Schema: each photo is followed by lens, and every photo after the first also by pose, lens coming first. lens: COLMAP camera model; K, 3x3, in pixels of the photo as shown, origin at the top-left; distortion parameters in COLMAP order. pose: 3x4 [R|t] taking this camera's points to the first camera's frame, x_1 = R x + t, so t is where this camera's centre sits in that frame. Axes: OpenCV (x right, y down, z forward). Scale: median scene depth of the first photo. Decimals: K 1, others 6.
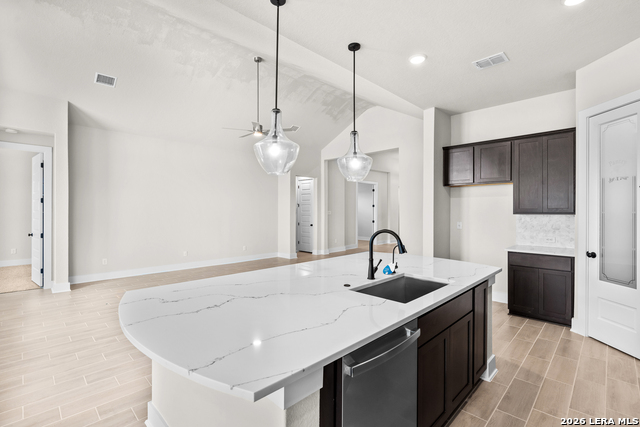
lens RADIAL K [[300.1, 0, 317.7], [0, 300.1, 208.9], [0, 0, 1]] dist [-0.004761, 0.000271]
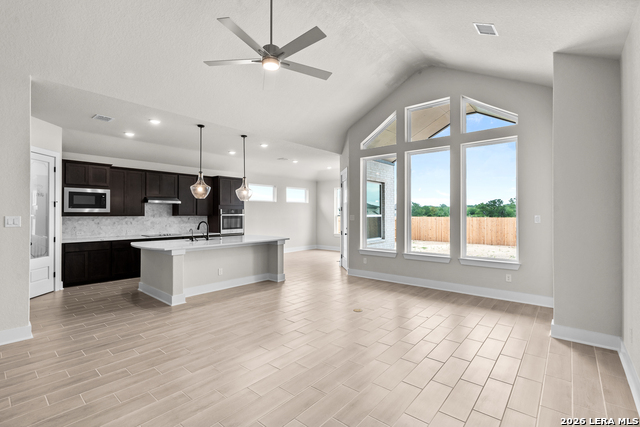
lens RADIAL K [[296.7, 0, 315.2], [0, 296.7, 211.2], [0, 0, 1]] dist [-0.002983, 0.000522]
pose [[-0.997601, -0.002909, -0.069165, -0.307223], [-0.002075, 0.999924, -0.012124, 0.004191], [0.069195, -0.011951, -0.997532, 1.933138]]
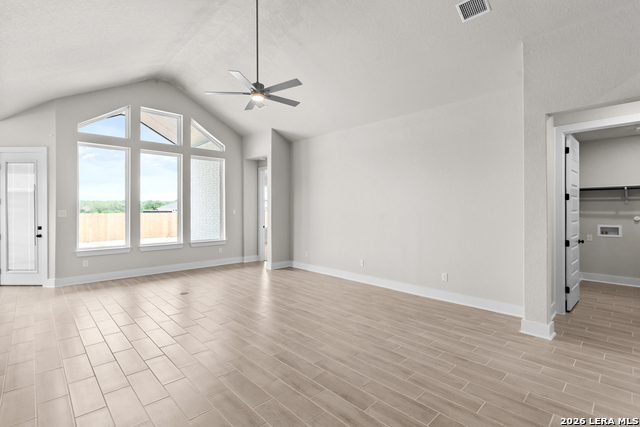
lens RADIAL K [[304.0, 0, 315.5], [0, 304.0, 212.3], [0, 0, 1]] dist [-0.002776, -0.000089]
pose [[-0.029532, 0.006483, -0.999543, 0.632919], [0.003327, 0.999974, 0.006388, 0.009172], [0.999558, -0.003136, -0.029553, 1.478946]]
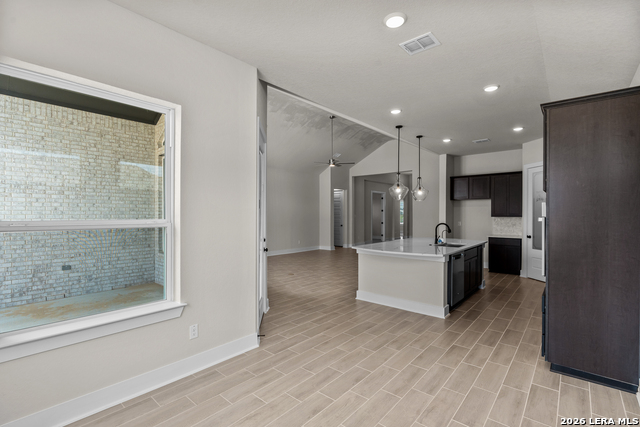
lens RADIAL K [[304.0, 0, 315.5], [0, 304.0, 212.3], [0, 0, 1]] dist [-0.002776, -0.000089]
pose [[0.997743, -0.000192, 0.067151, -0.500792], [0.000227, 1.000000, -0.000514, -0.008423], [-0.067150, 0.000528, 0.997743, -0.718291]]
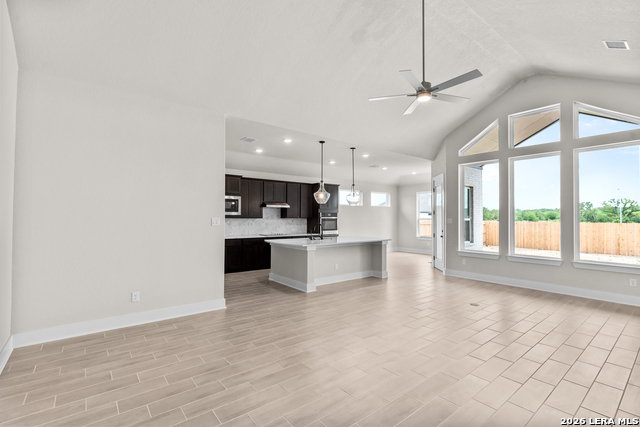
lens RADIAL K [[296.7, 0, 315.2], [0, 296.7, 211.2], [0, 0, 1]] dist [-0.002983, 0.000522]
pose [[-0.992977, -0.004711, 0.118215, -0.056891], [-0.007421, 0.999719, -0.022499, 0.007507], [-0.118076, -0.023218, -0.992733, 2.116229]]
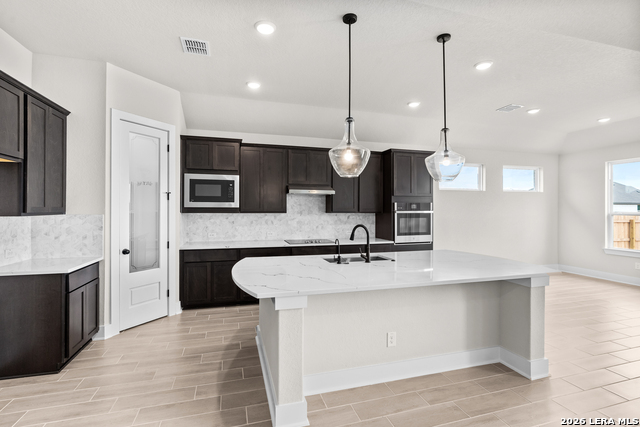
lens RADIAL K [[300.1, 0, 317.7], [0, 300.1, 208.9], [0, 0, 1]] dist [-0.004761, 0.000271]
pose [[-0.878325, -0.003924, 0.478047, -0.138717], [-0.006895, 0.999966, -0.004460, 0.002041], [-0.478014, -0.007213, -0.878323, 1.204465]]
